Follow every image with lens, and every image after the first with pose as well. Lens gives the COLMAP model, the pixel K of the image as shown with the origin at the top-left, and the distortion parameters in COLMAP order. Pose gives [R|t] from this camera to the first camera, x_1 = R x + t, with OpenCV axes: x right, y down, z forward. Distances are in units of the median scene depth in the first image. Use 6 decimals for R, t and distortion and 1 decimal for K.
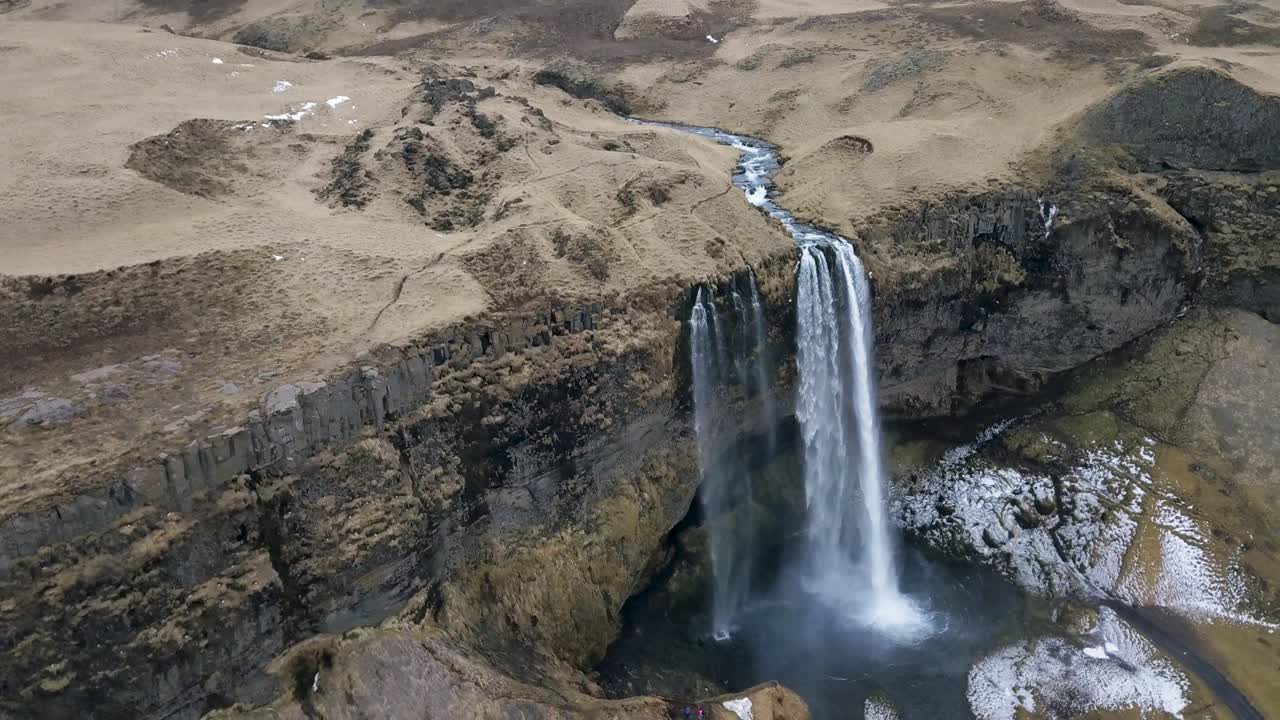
lens RADIAL K [[939.1, 0, 645.0], [0, 939.1, 382.7], [0, 0, 1]] dist [0.022548, 0.001439]
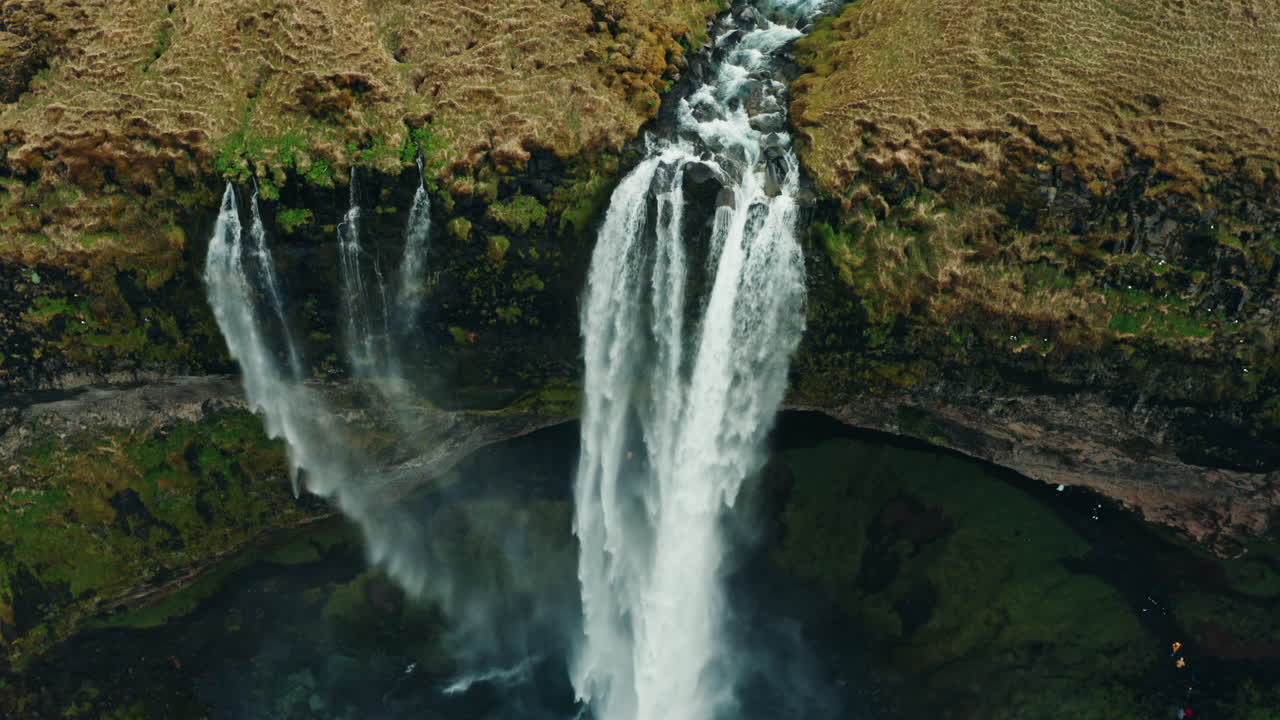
lens RADIAL K [[939.1, 0, 645.0], [0, 939.1, 382.7], [0, 0, 1]] dist [0.022548, 0.001439]
pose [[0.713315, 0.550039, -0.434326, 0.385709], [-0.276390, 0.790270, 0.546884, -0.281457], [0.644043, -0.270057, 0.715736, 0.681912]]
